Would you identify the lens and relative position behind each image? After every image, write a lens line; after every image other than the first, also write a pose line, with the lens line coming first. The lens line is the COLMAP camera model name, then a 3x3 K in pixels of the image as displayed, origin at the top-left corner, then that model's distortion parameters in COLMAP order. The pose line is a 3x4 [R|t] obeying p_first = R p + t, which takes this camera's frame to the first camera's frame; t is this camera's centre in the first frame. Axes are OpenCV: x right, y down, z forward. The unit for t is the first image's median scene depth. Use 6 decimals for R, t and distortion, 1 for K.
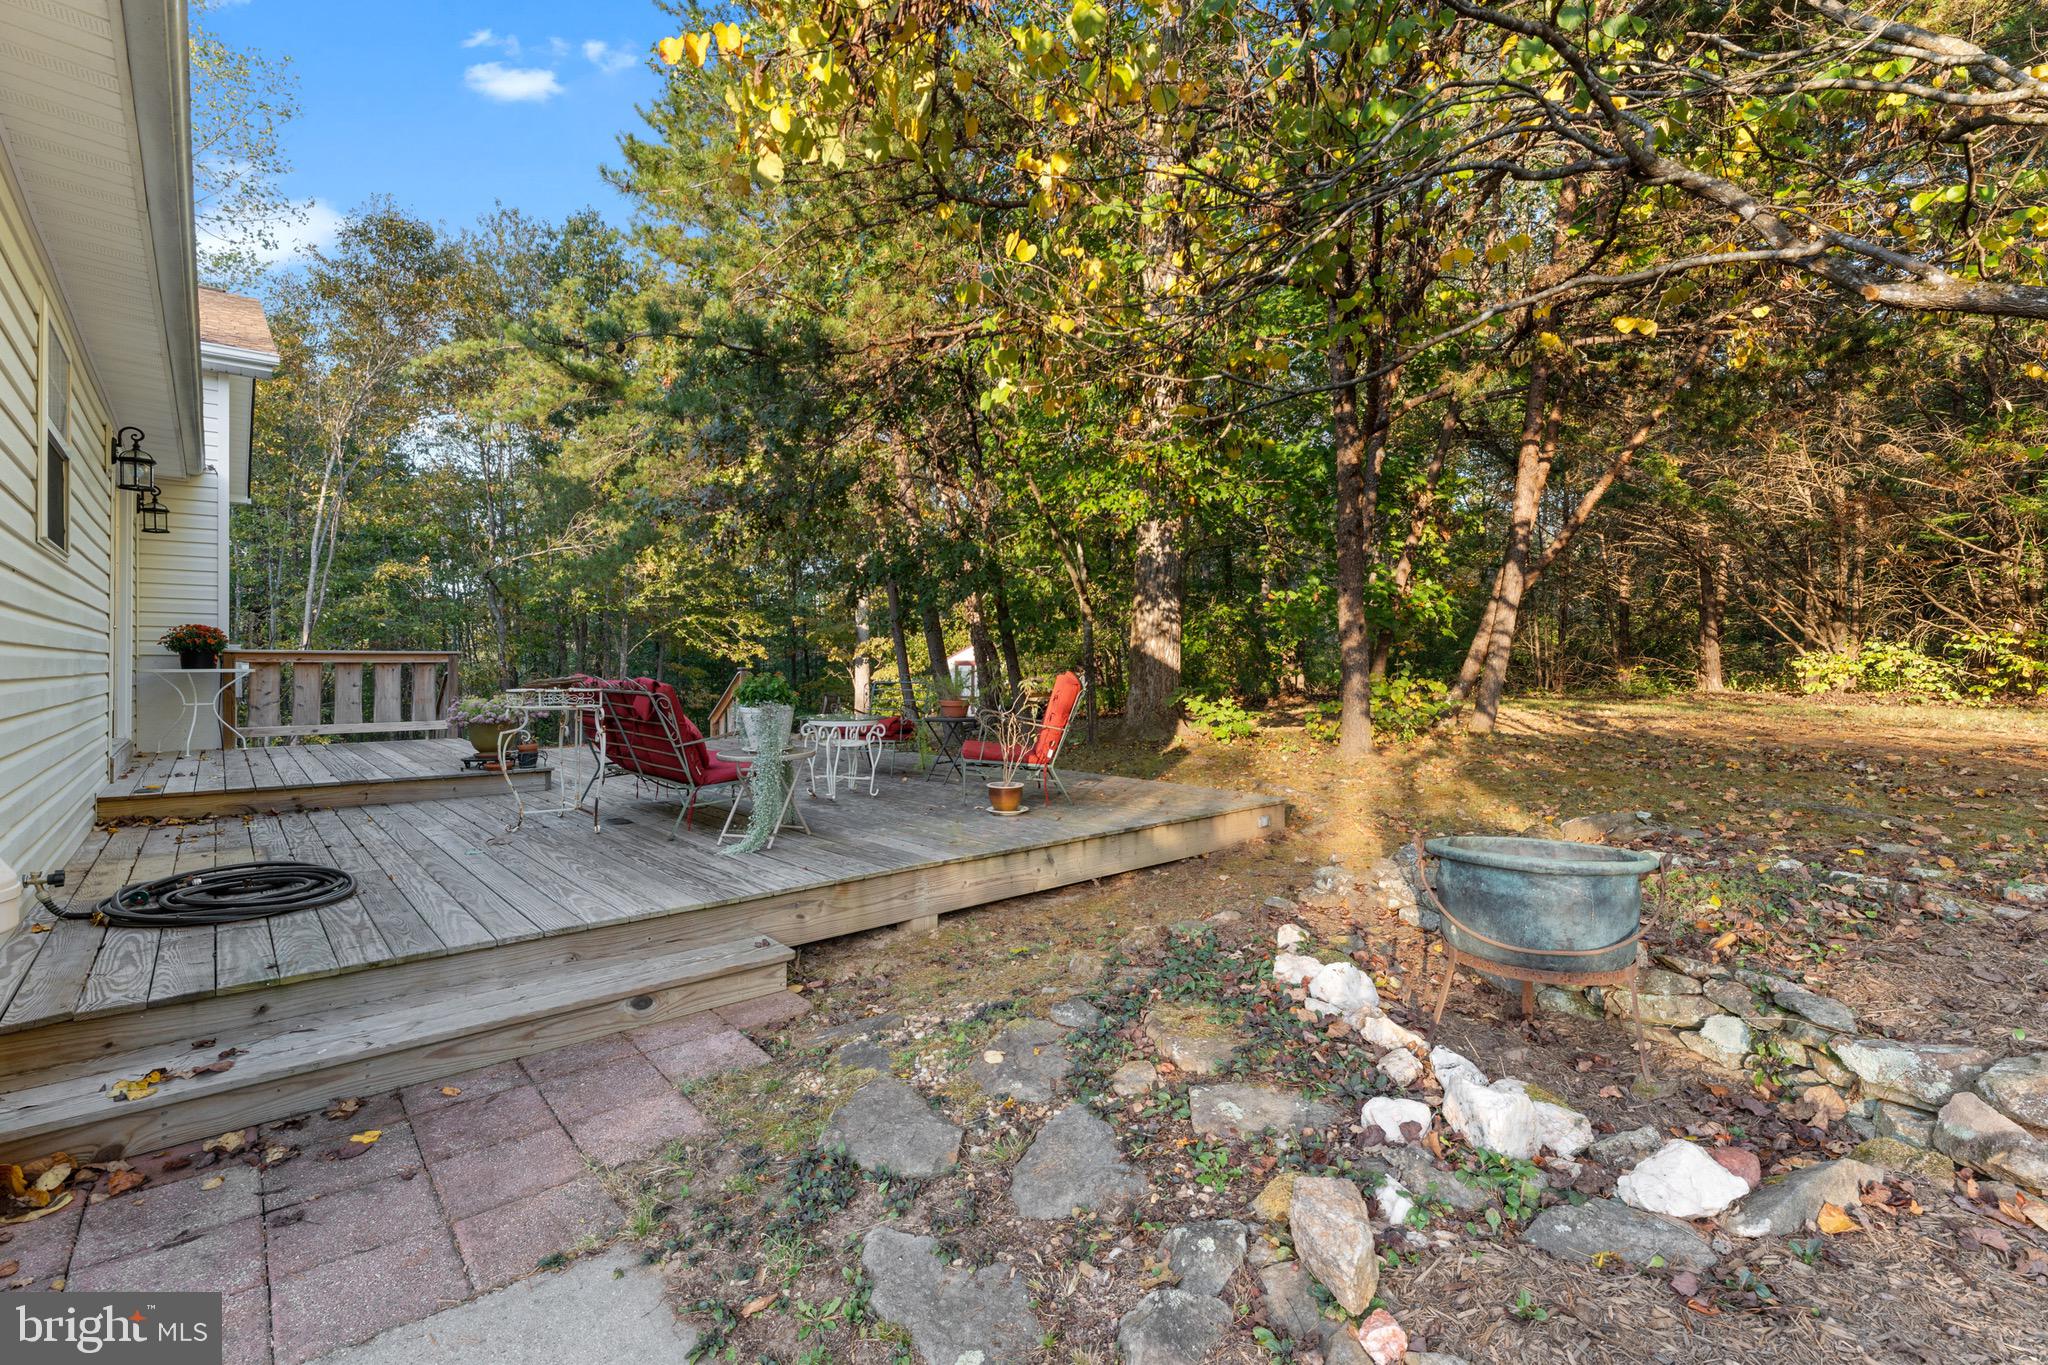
lens RADIAL K [[914.2, 0, 1030.2], [0, 914.2, 647.1], [0, 0, 1]] dist [-0.002583, -0.000146]
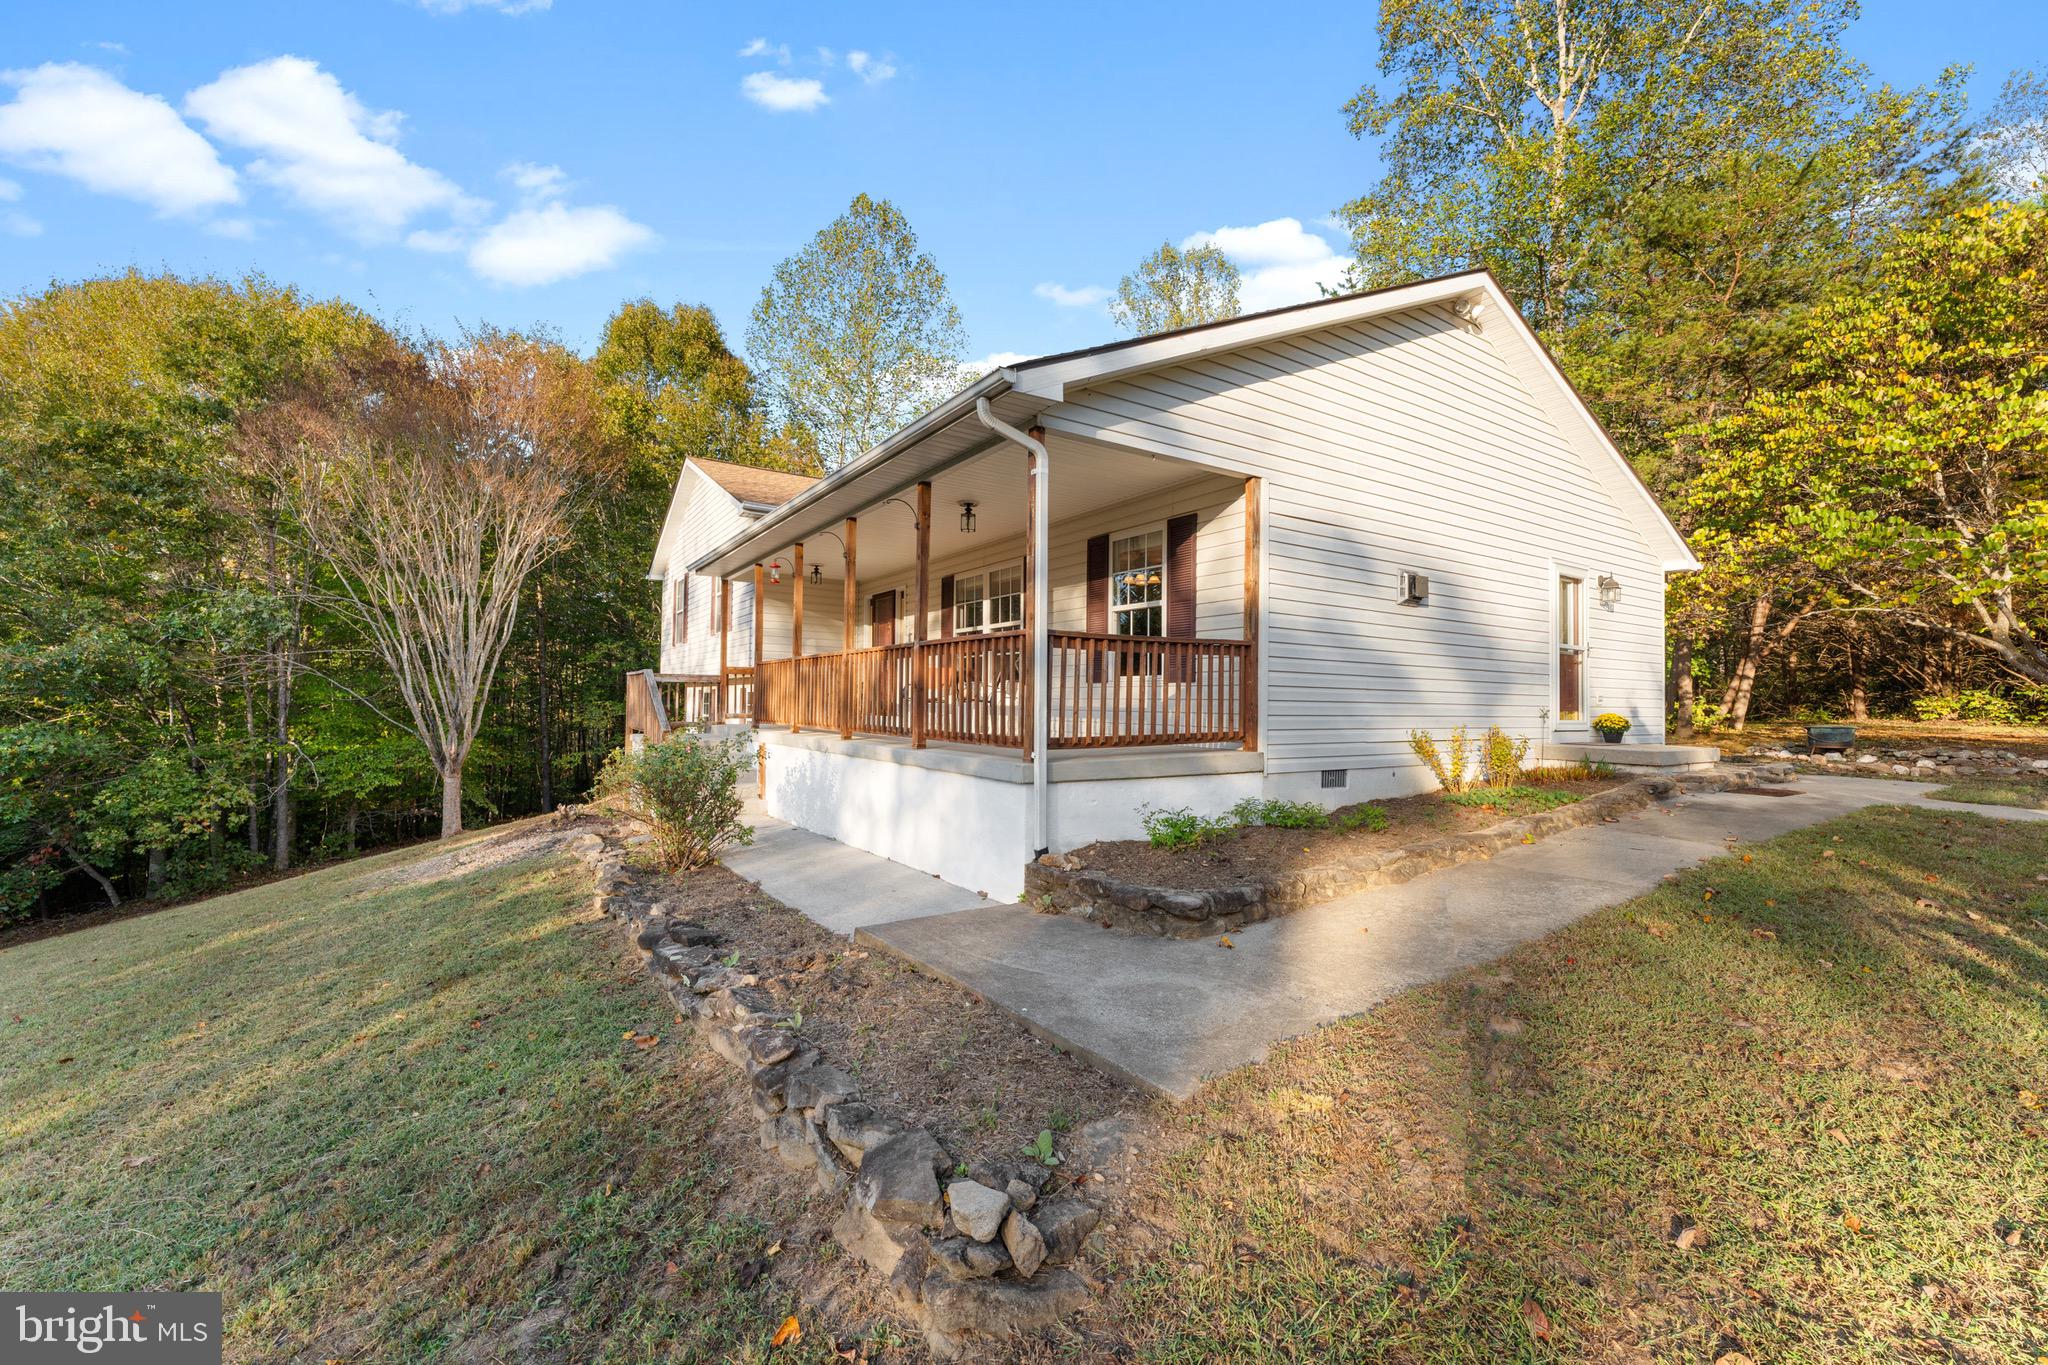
lens RADIAL K [[829.2, 0, 1024.0], [0, 829.2, 682.5], [0, 0, 1]] dist [0.003575, 0.000501]
pose [[0.989801, 0.005329, -0.142357, -0.653718], [-0.007075, 0.999906, -0.011764, 0.010822], [0.142281, 0.012651, 0.989745, -0.860755]]
